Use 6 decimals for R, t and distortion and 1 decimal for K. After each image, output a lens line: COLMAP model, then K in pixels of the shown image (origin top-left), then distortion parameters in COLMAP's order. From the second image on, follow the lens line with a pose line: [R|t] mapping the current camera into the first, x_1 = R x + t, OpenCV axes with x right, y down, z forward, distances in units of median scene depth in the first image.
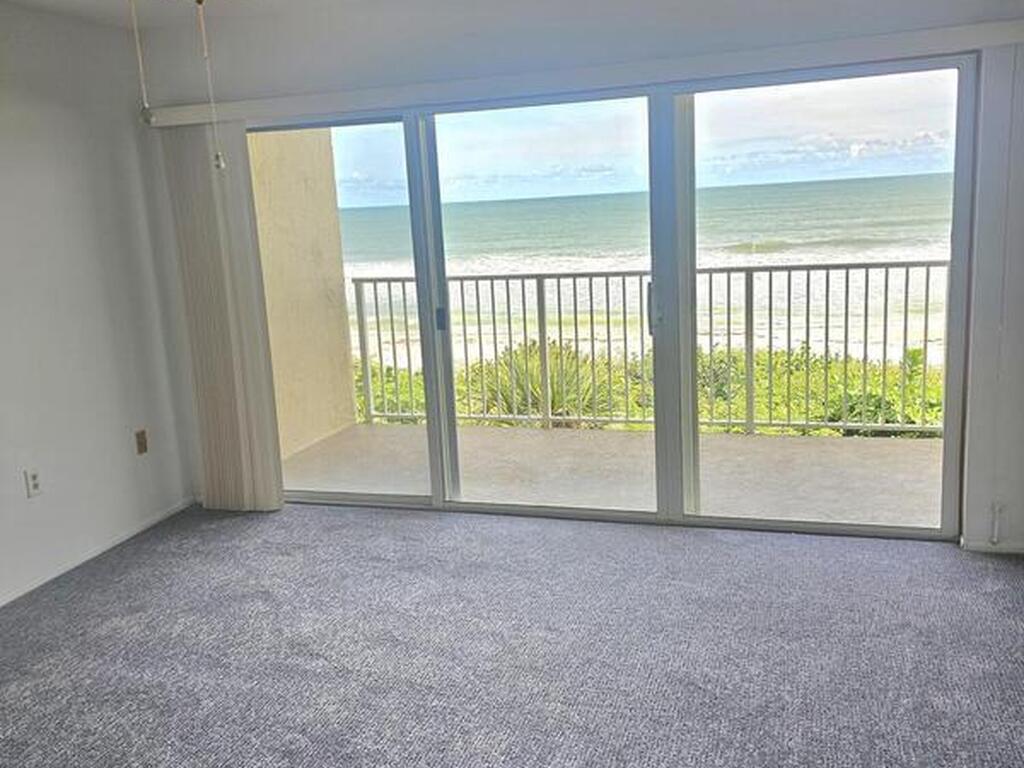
lens RADIAL K [[902.8, 0, 511.2], [0, 902.8, 365.9], [0, 0, 1]] dist [0.075718, -0.092286]
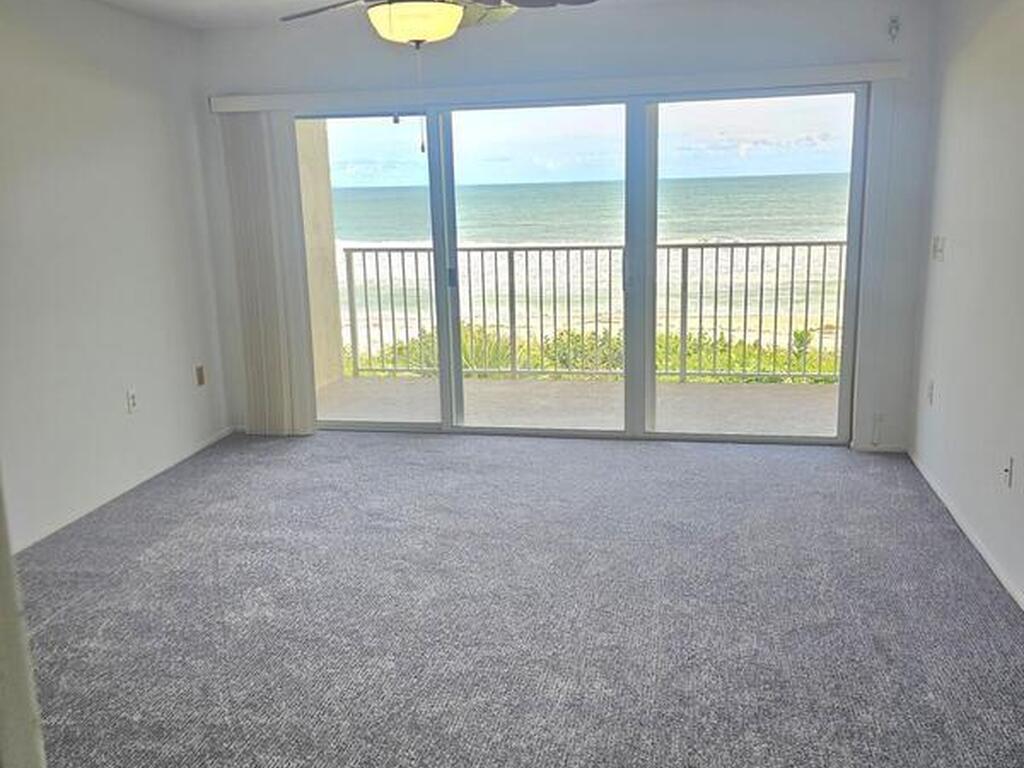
lens RADIAL K [[902.8, 0, 511.2], [0, 902.8, 365.9], [0, 0, 1]] dist [0.075718, -0.092286]
pose [[0.993612, 0.005882, 0.112694, -0.141866], [-0.007212, 0.999909, 0.011394, 0.056732], [-0.112617, -0.012134, 0.993564, -0.247178]]
